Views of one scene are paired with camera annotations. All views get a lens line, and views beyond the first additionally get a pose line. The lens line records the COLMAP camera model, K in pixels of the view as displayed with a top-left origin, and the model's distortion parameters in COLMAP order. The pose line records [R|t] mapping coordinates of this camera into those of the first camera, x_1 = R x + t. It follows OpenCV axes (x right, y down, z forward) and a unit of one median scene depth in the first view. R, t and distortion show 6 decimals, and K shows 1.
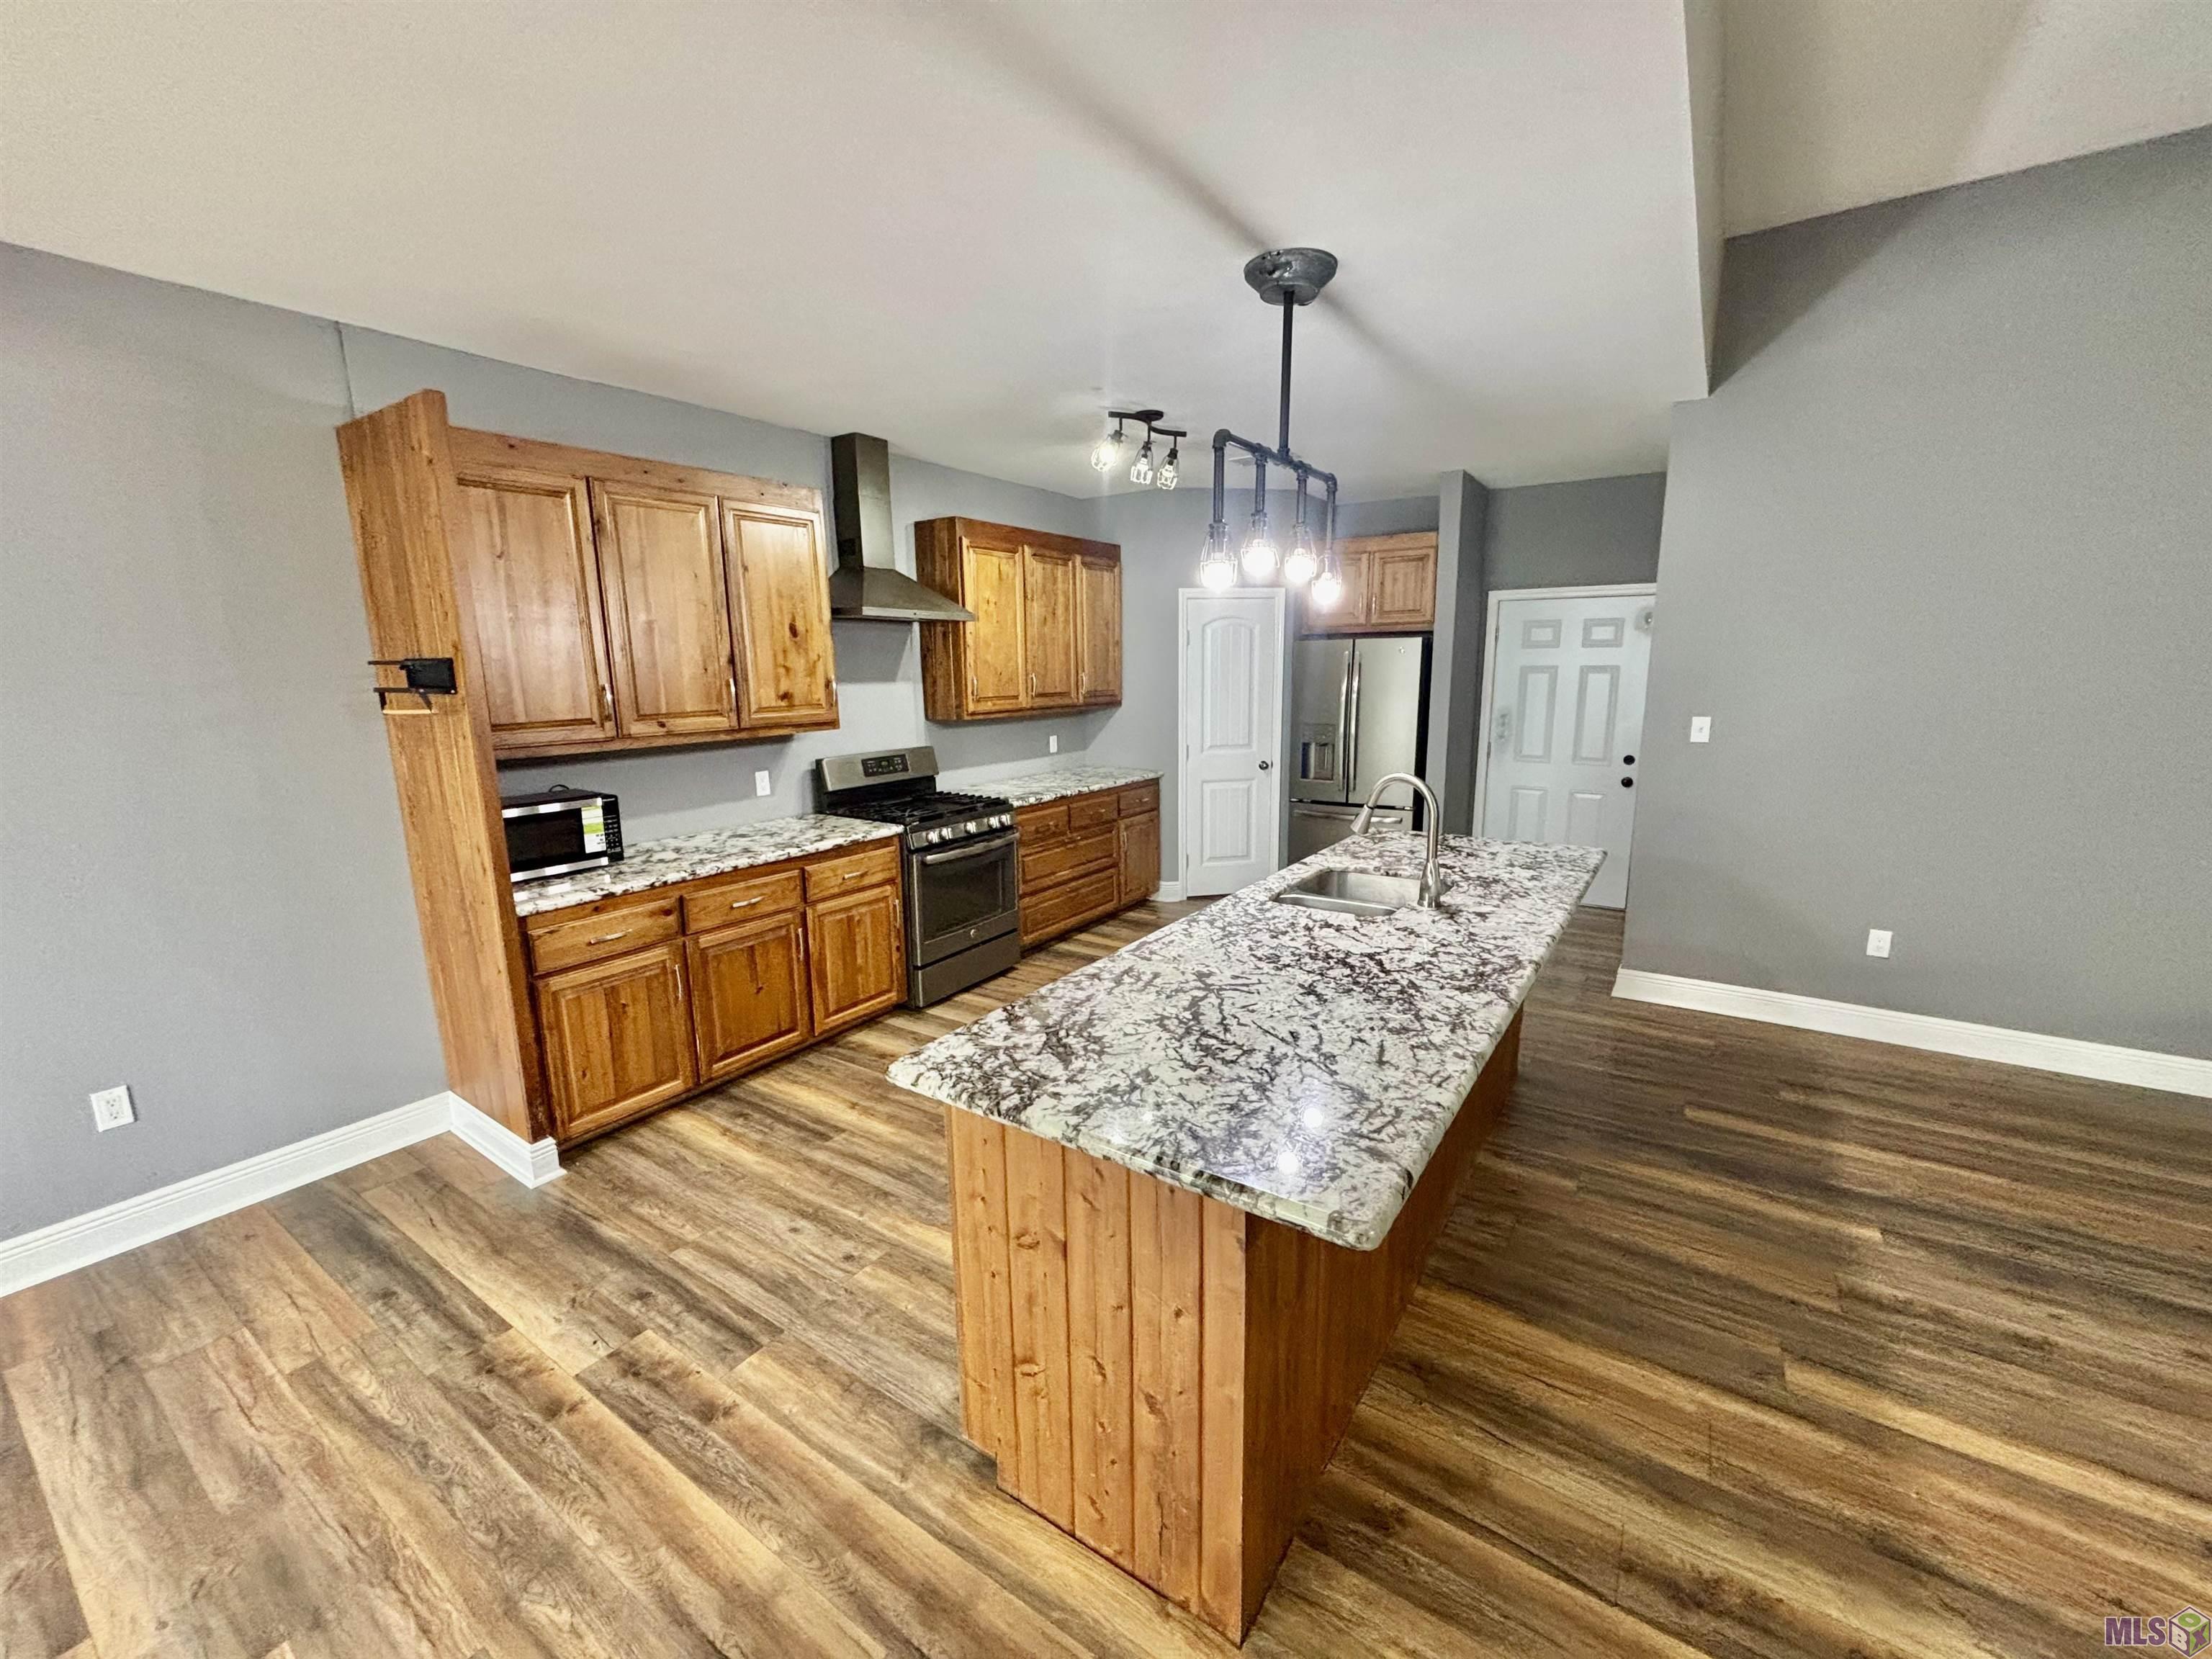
lens RADIAL K [[896.3, 0, 1099.0], [0, 896.3, 834.0], [0, 0, 1]] dist [-0.001270, 0.000529]
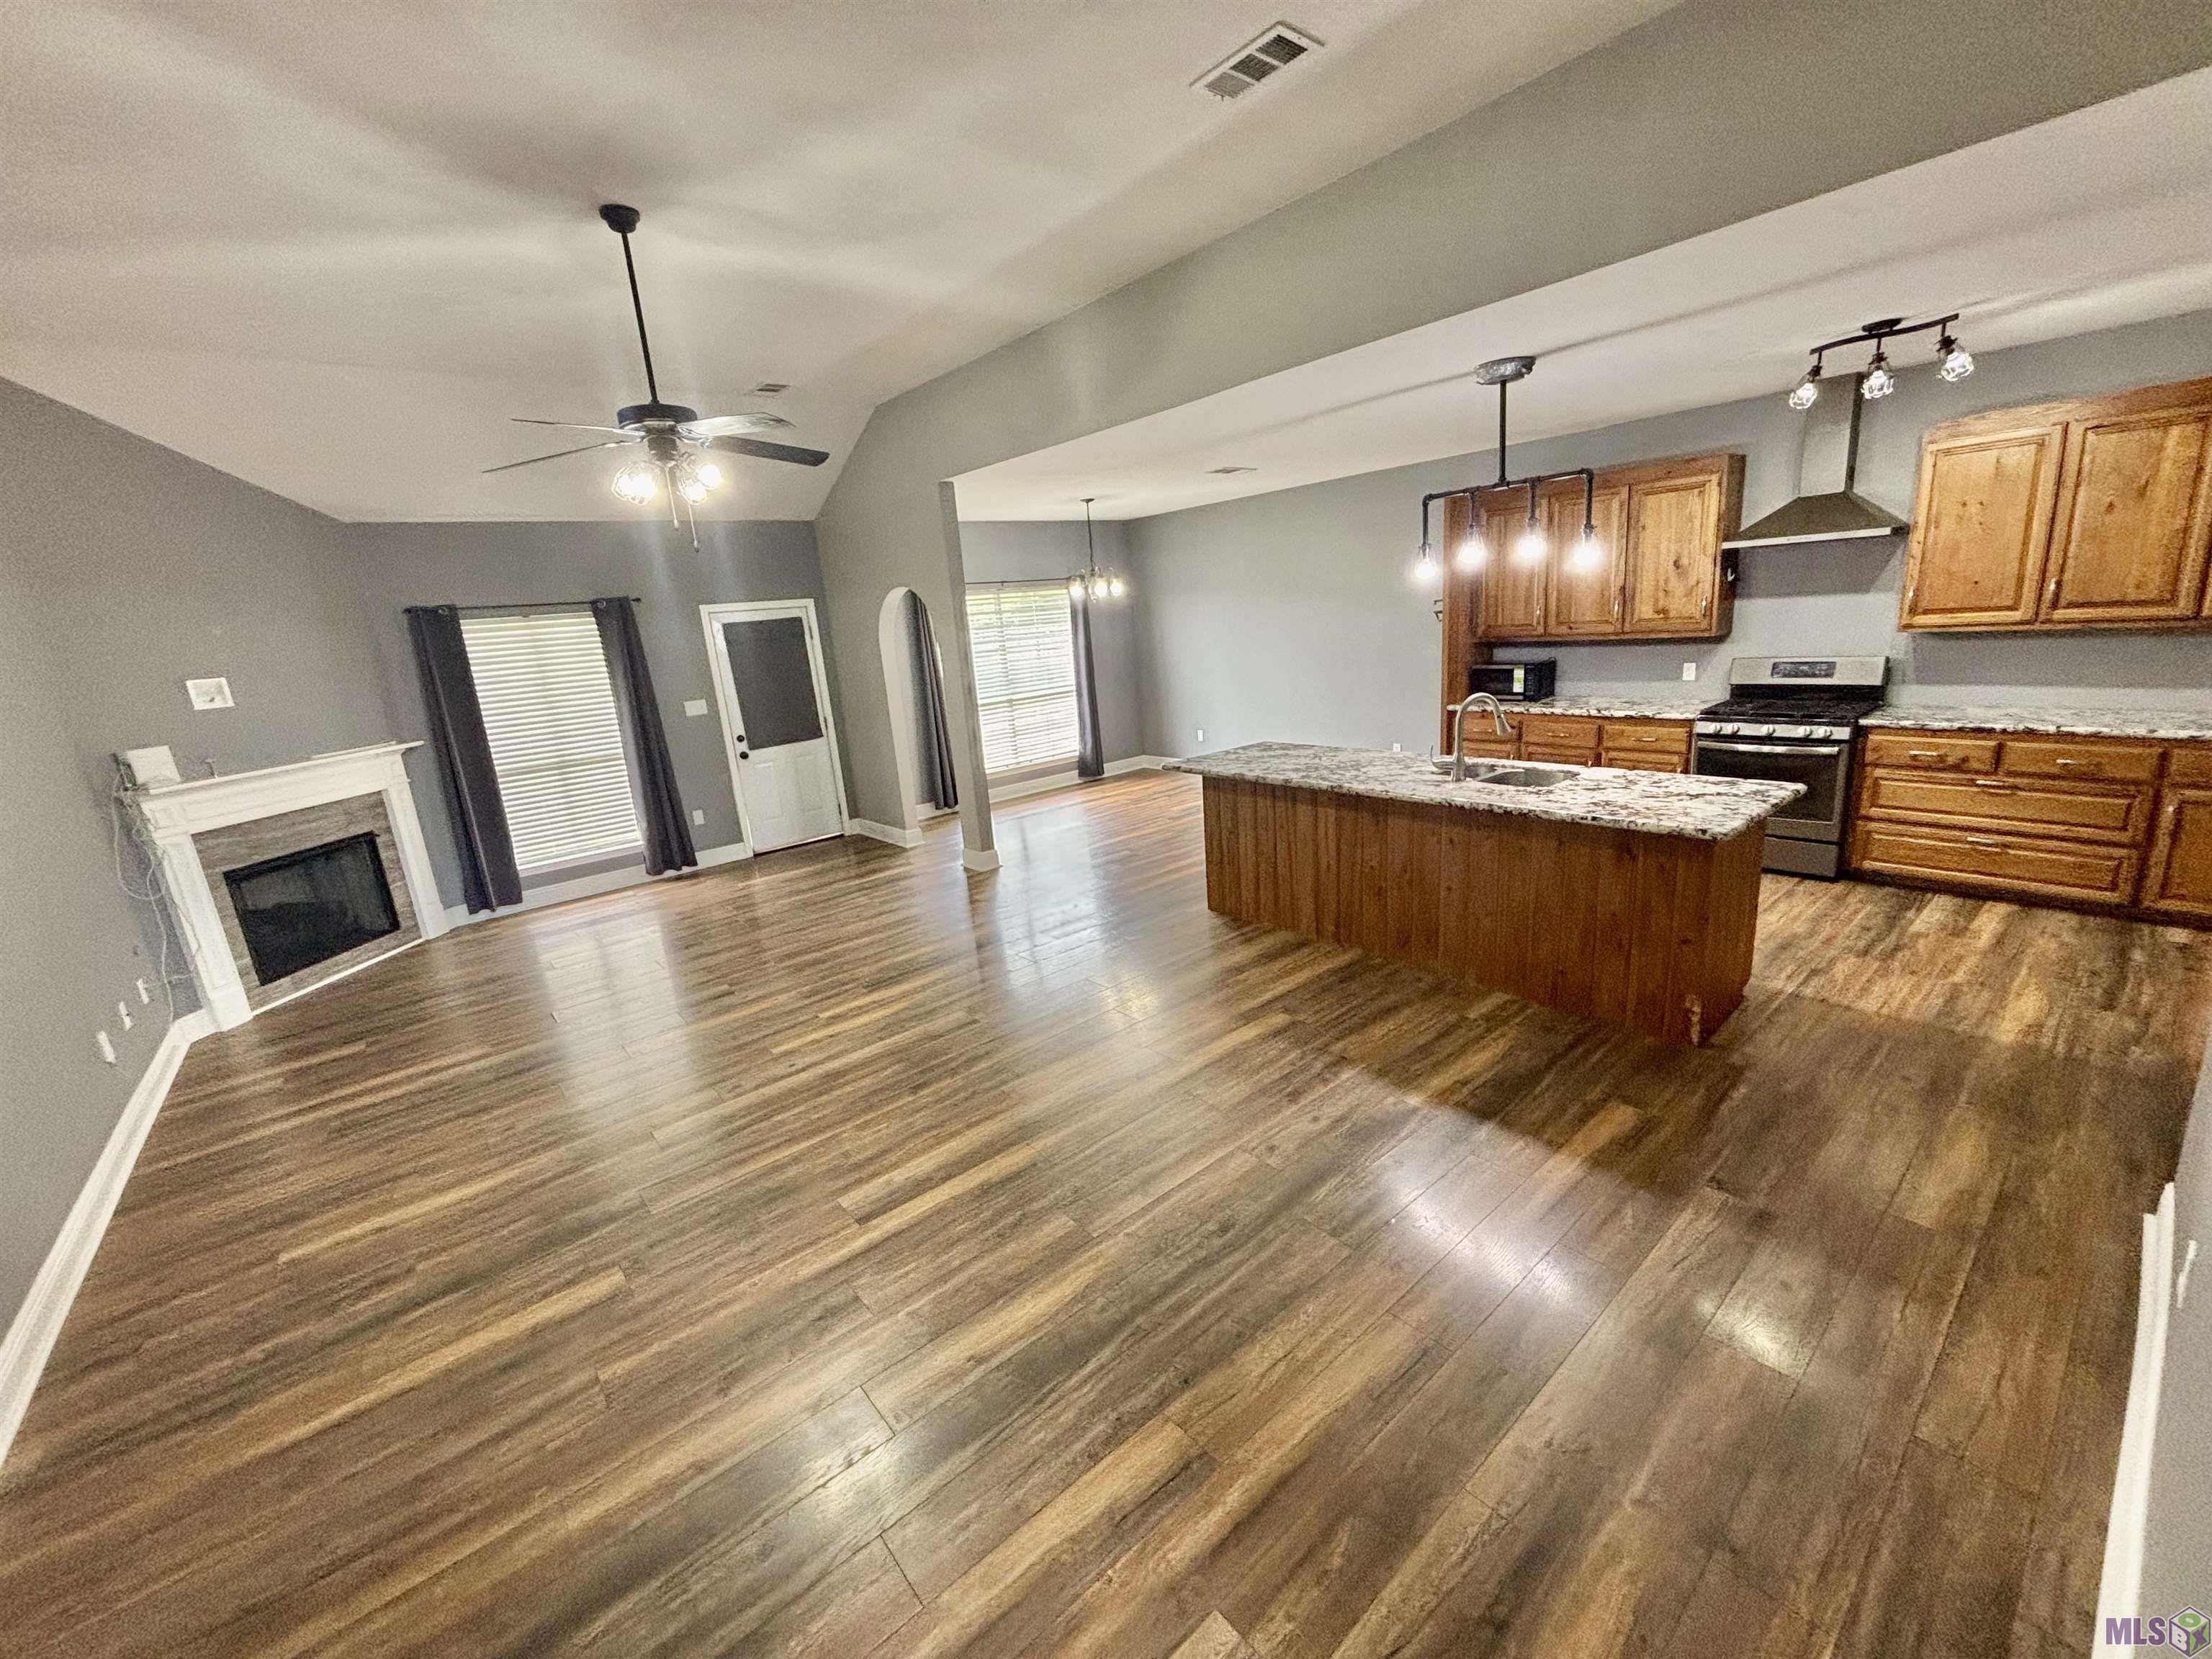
lens RADIAL K [[896.3, 0, 1099.0], [0, 896.3, 834.0], [0, 0, 1]] dist [-0.001270, 0.000529]
pose [[-0.278568, 0.266773, -0.922622, 1.864365], [-0.098807, 0.947590, 0.303825, -0.224845], [0.955320, 0.175798, -0.237609, 0.739157]]
